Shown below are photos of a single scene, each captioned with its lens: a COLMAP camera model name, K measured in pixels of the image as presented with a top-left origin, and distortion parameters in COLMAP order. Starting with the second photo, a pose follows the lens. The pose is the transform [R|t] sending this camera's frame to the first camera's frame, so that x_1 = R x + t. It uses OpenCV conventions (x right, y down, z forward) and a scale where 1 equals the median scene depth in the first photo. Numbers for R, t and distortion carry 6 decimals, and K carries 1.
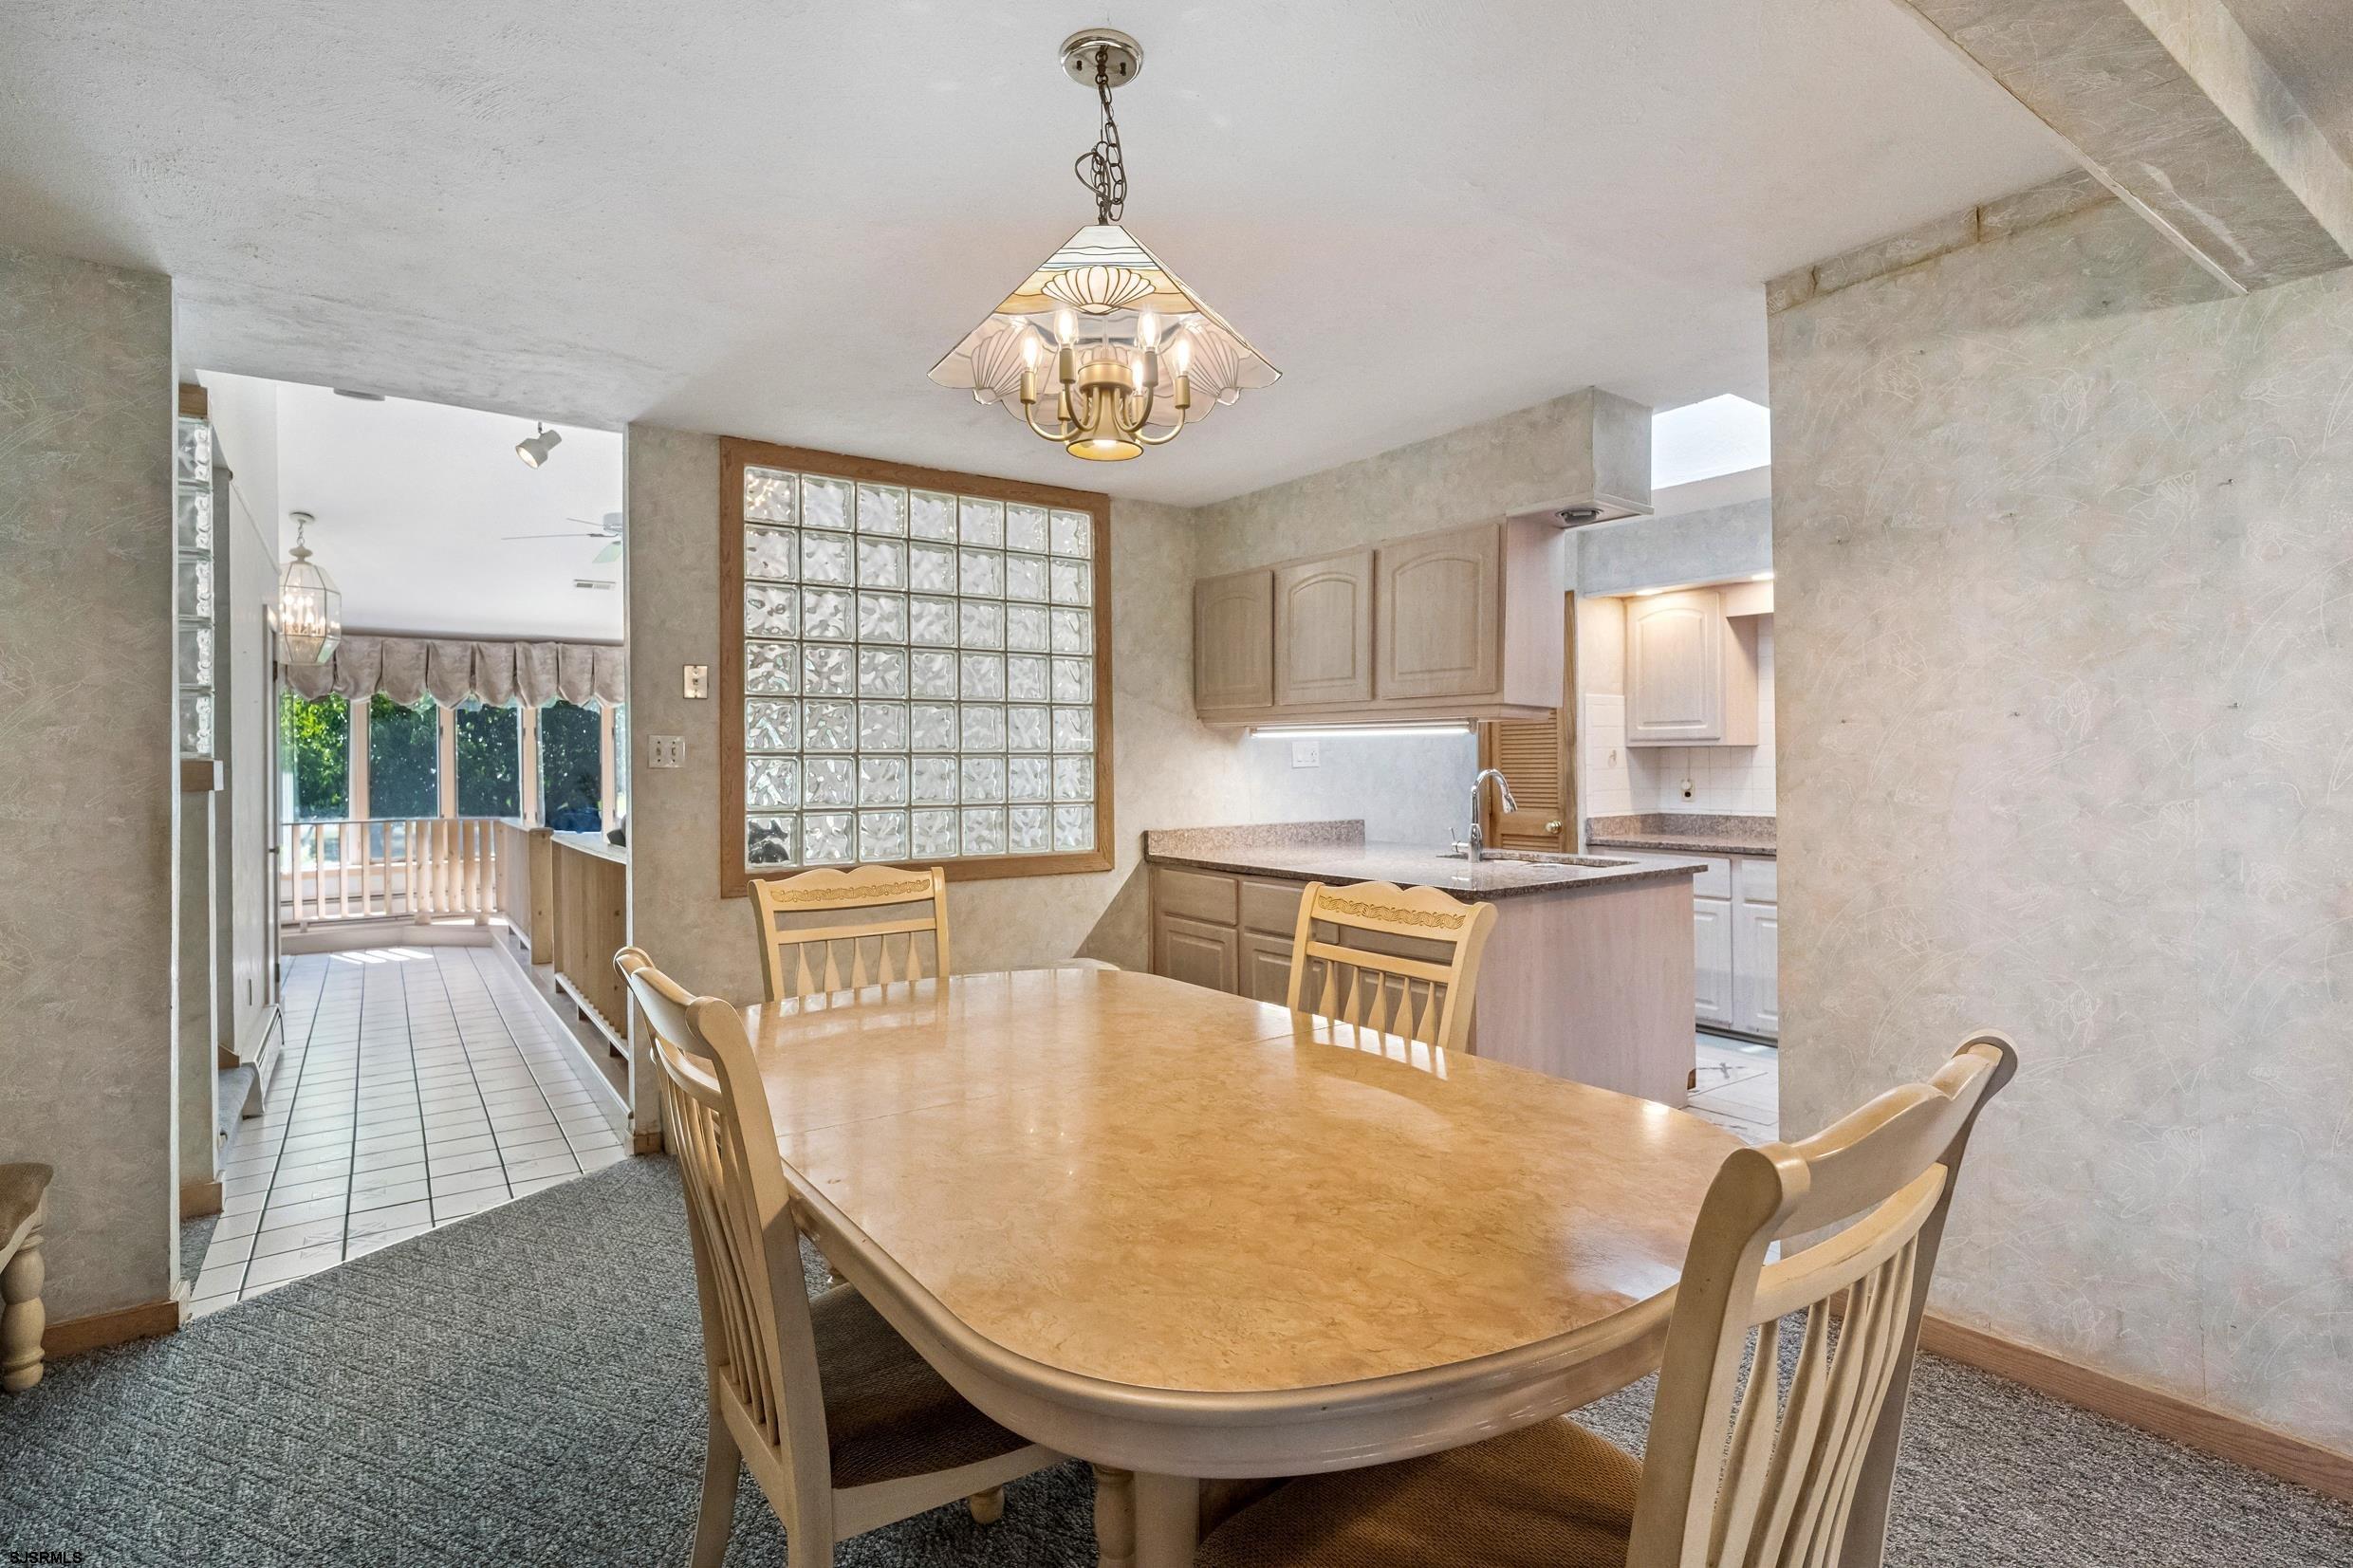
lens RADIAL K [[1110.8, 0, 1166.9], [0, 1110.8, 759.7], [0, 0, 1]] dist [-0.009917, 0.000105]
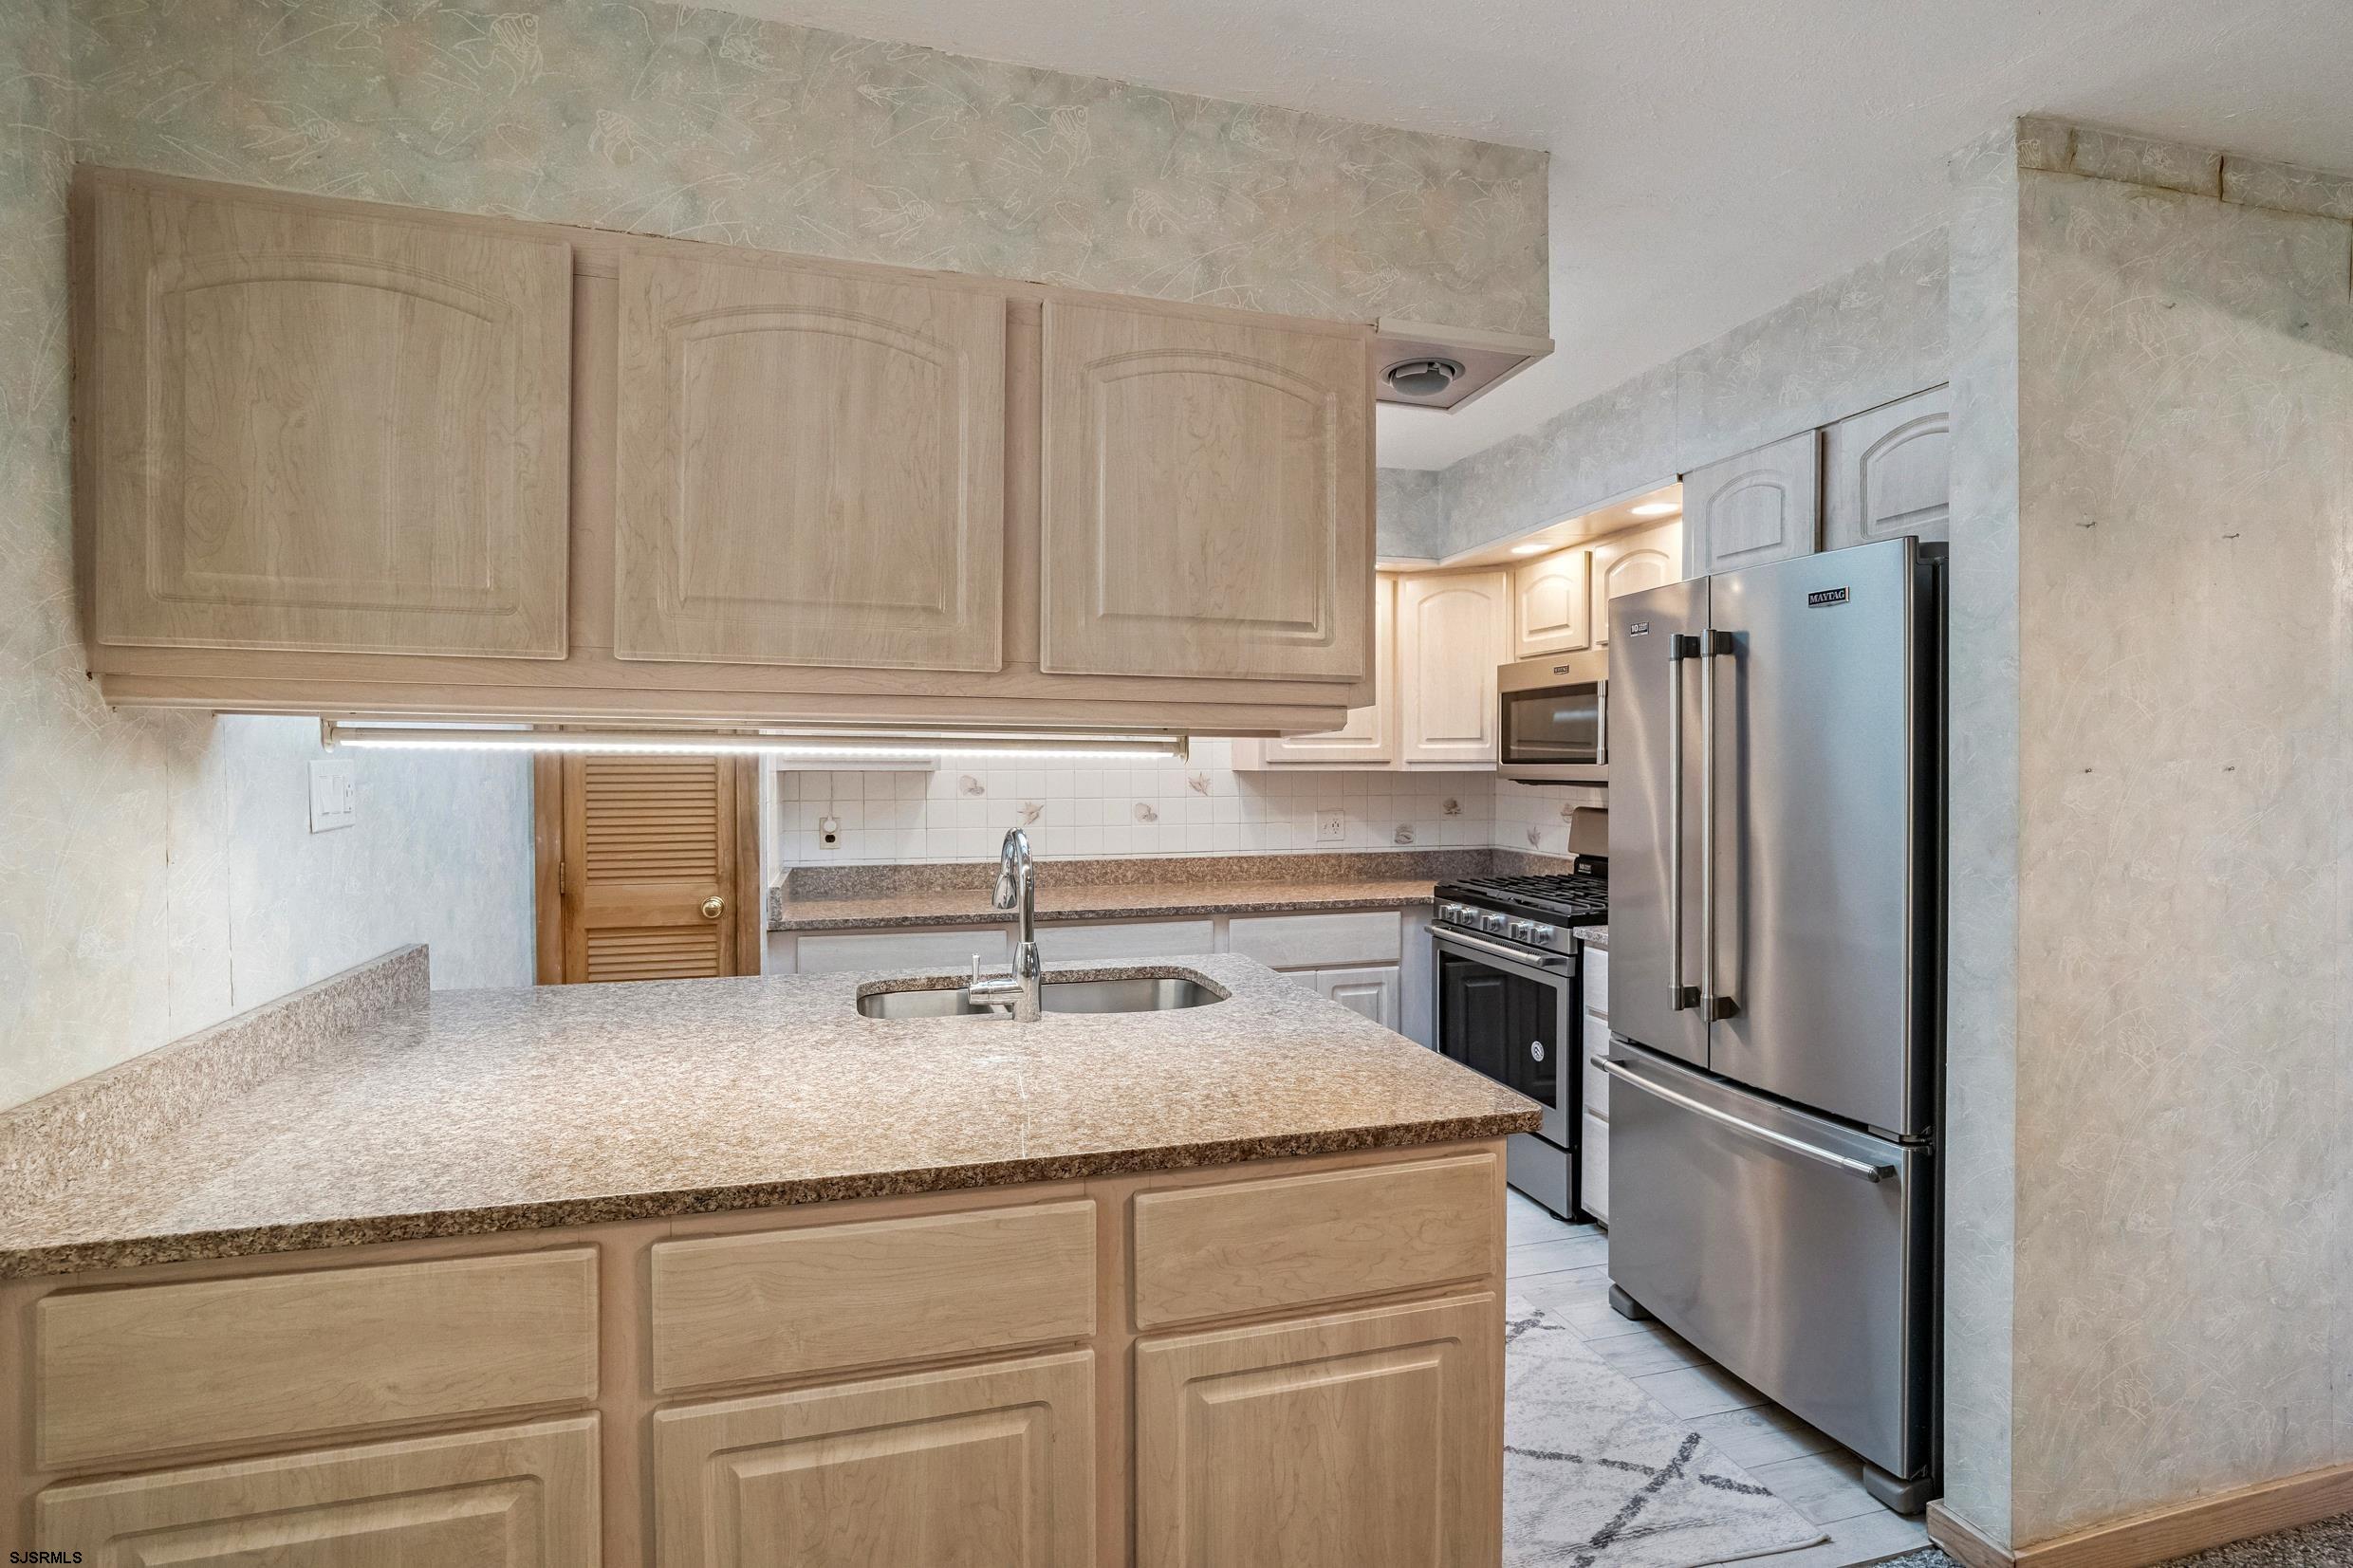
lens RADIAL K [[1098.6, 0, 1142.4], [0, 1098.6, 780.5], [0, 0, 1]] dist [-0.014611, 0.005482]
pose [[0.334380, -0.007316, 0.942410, -0.170244], [-0.005837, 0.999935, 0.009834, -0.019331], [-0.942420, -0.008789, 0.334316, 0.821184]]
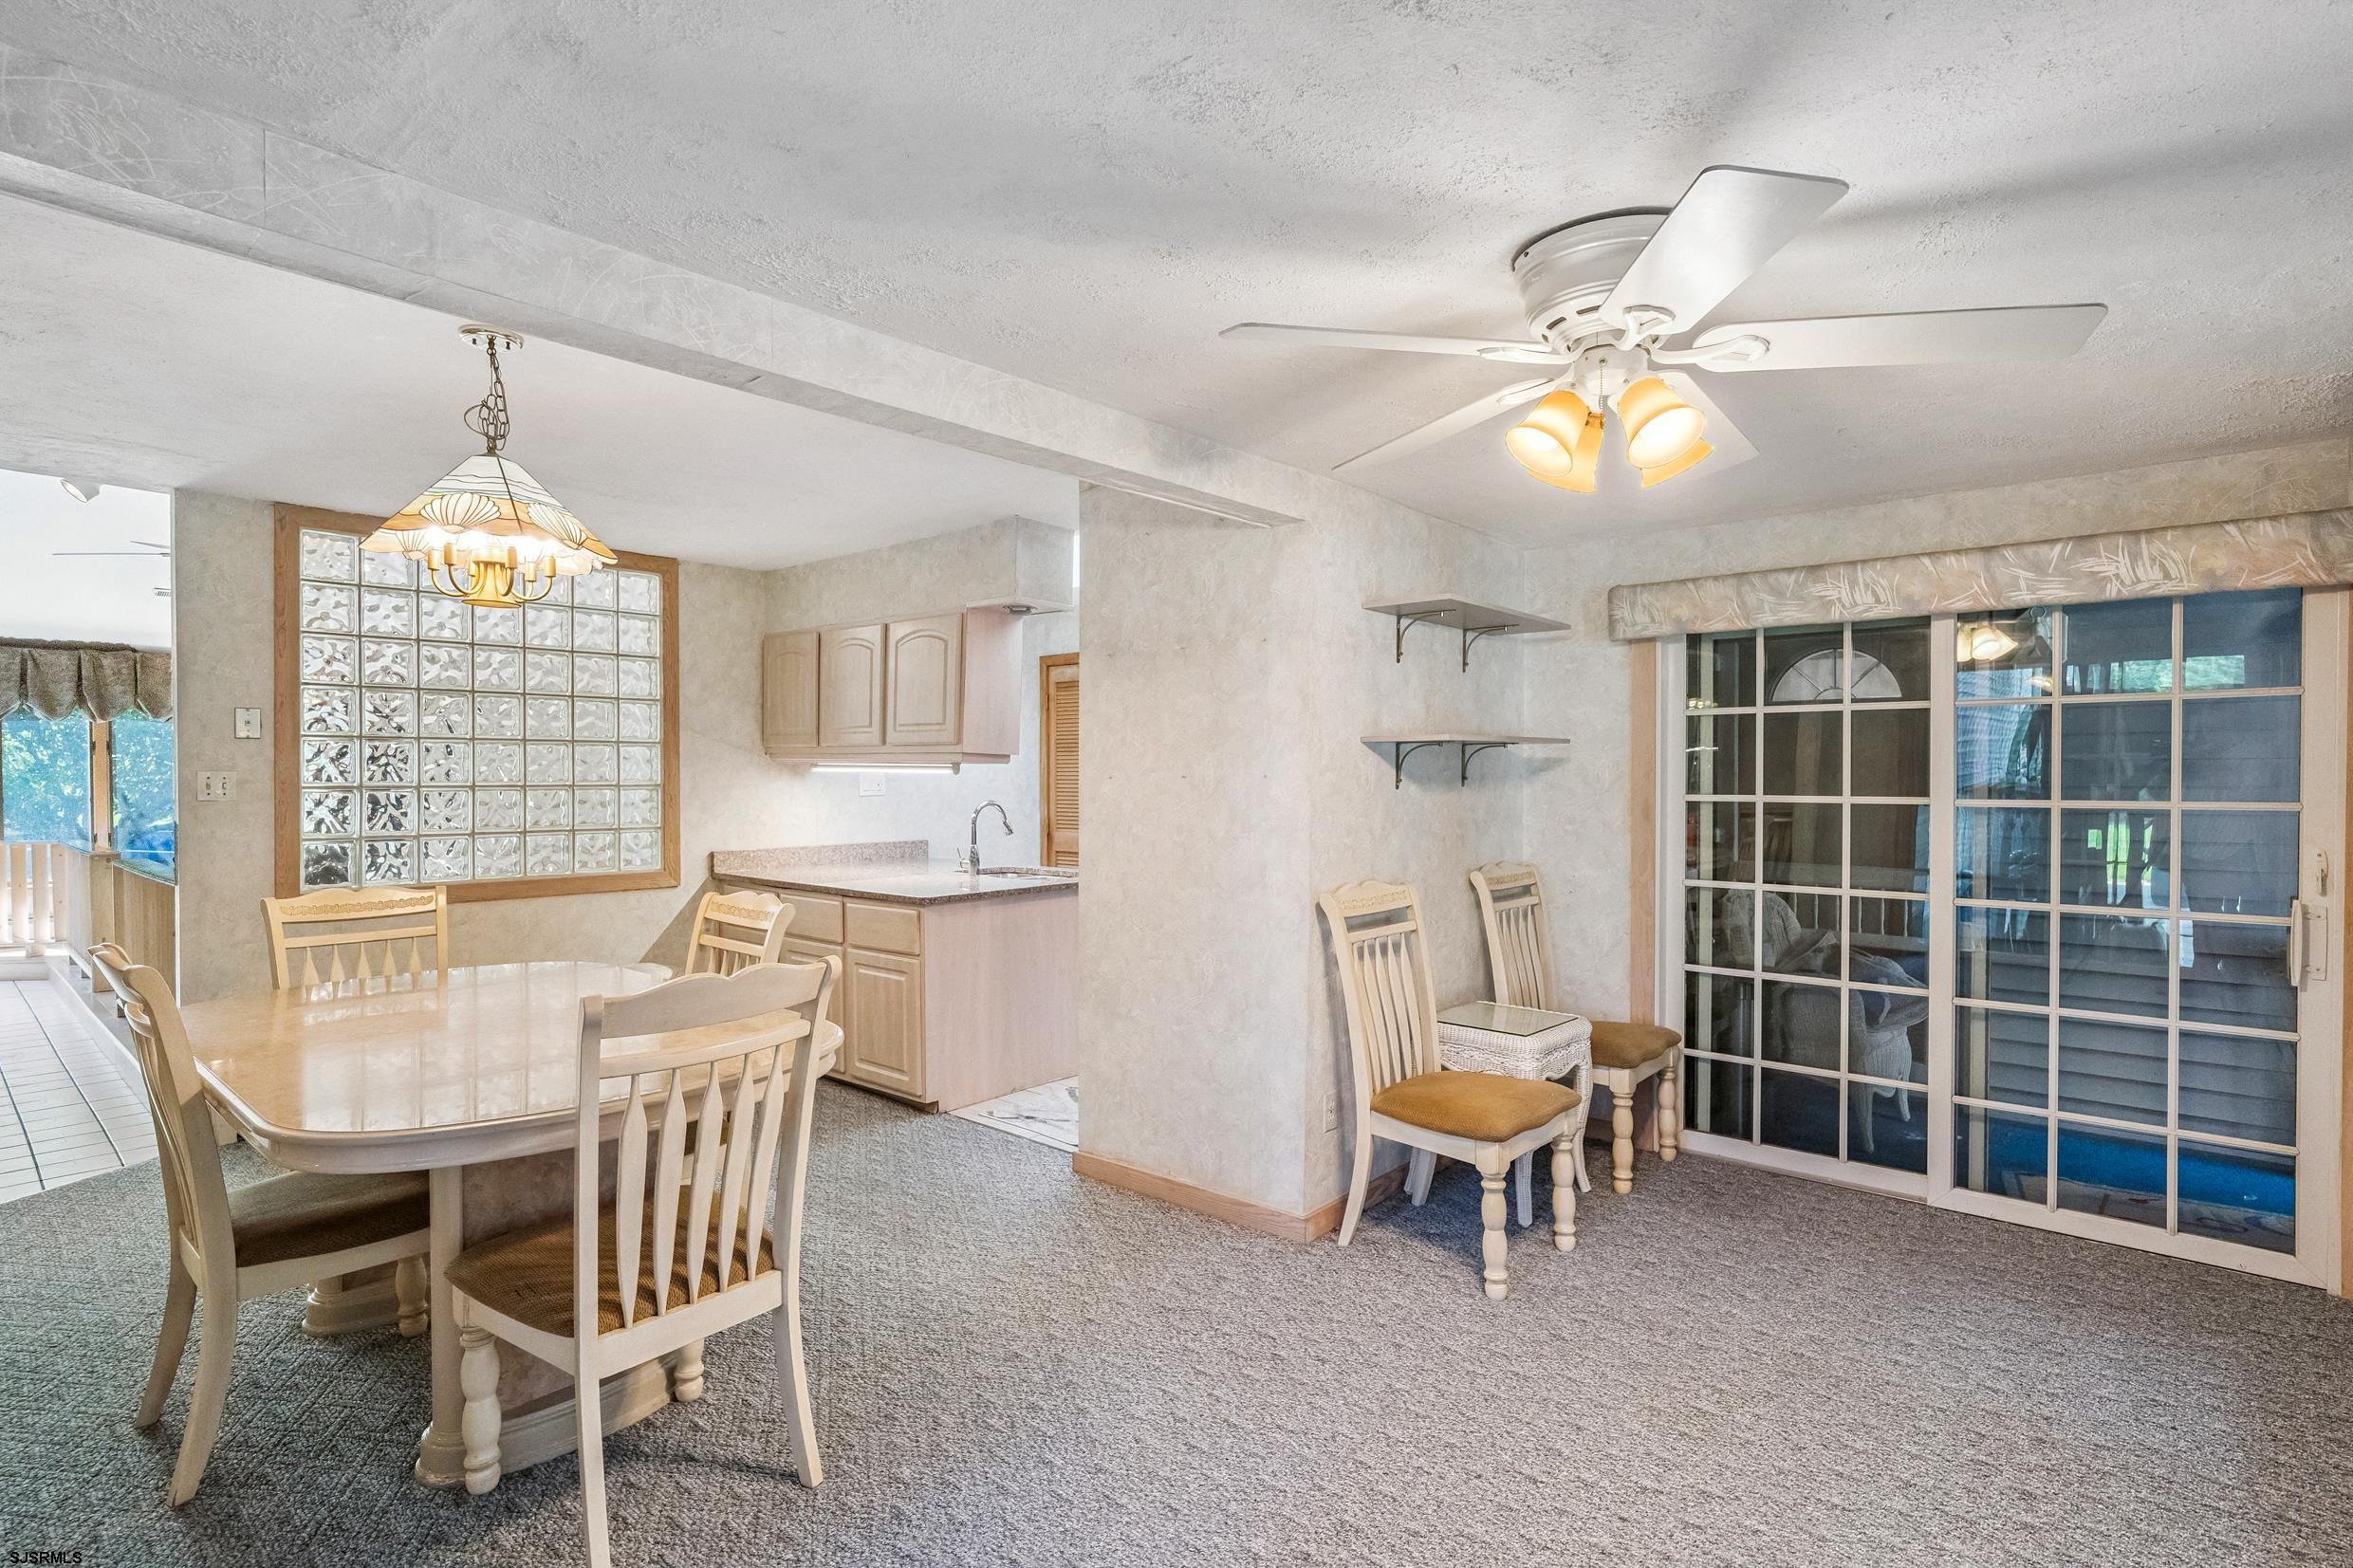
lens RADIAL K [[1133.7, 0, 1176.5], [0, 1133.7, 784.0], [0, 0, 1]] dist [-0.028164, 0.015663]
pose [[0.973139, 0.004954, 0.230167, 0.213221], [-0.007399, 0.999925, 0.009762, -0.025411], [-0.230101, -0.011203, 0.973102, -0.295796]]
